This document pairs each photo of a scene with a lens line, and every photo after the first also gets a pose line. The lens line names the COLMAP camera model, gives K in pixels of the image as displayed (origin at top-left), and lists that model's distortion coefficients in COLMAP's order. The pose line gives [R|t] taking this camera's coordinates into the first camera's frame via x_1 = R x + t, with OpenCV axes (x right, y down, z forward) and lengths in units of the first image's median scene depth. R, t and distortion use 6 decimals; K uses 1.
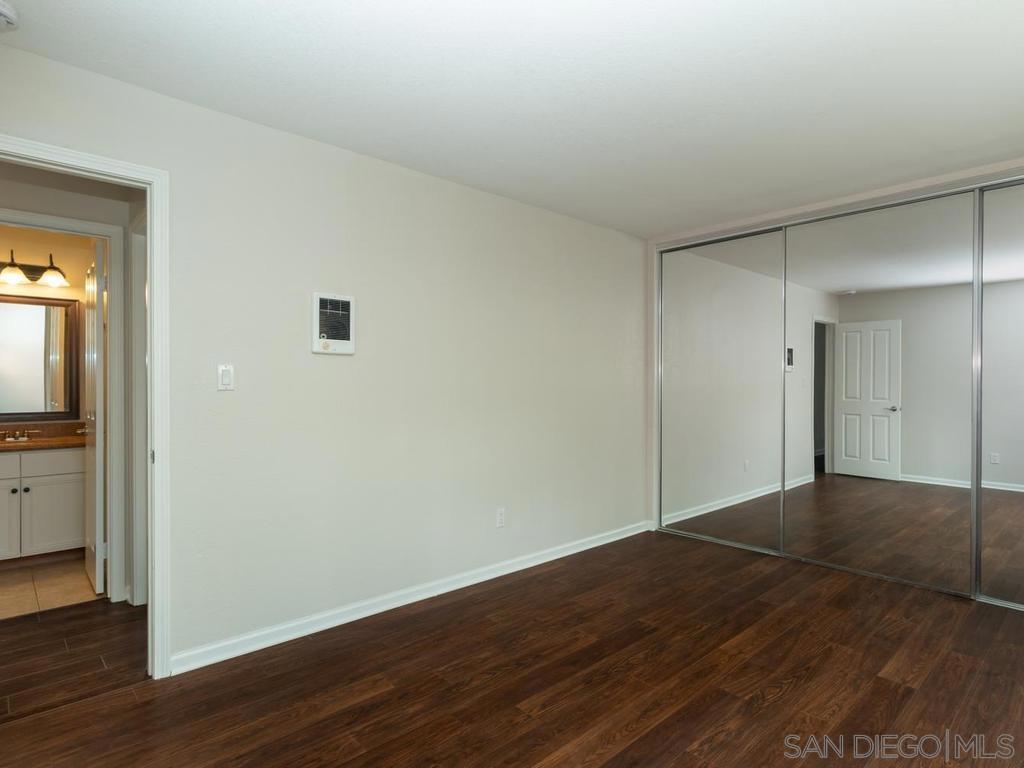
lens RADIAL K [[558.6, 0, 509.8], [0, 558.6, 385.9], [0, 0, 1]] dist [-0.001381, 0.000737]
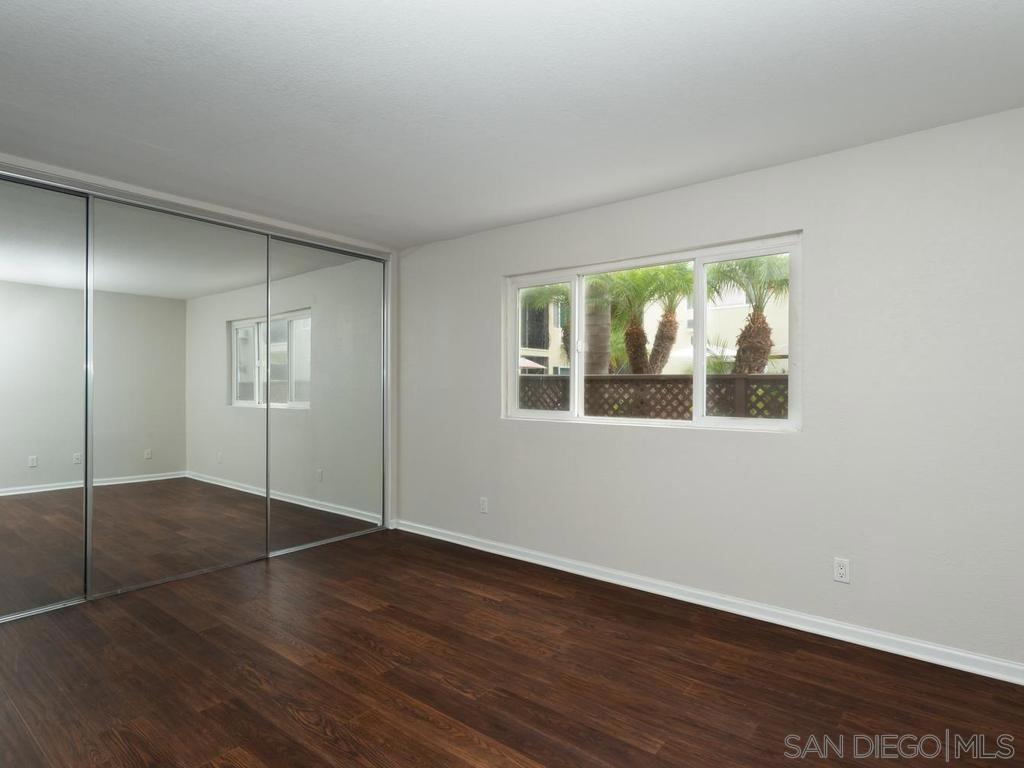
lens RADIAL K [[558.6, 0, 511.1], [0, 558.6, 384.9], [0, 0, 1]] dist [-0.001381, 0.000737]
pose [[-0.150166, 0.002471, 0.988658, -0.649980], [0.000743, 0.999997, -0.002386, -0.007108], [-0.988660, 0.000376, -0.150168, 0.828382]]
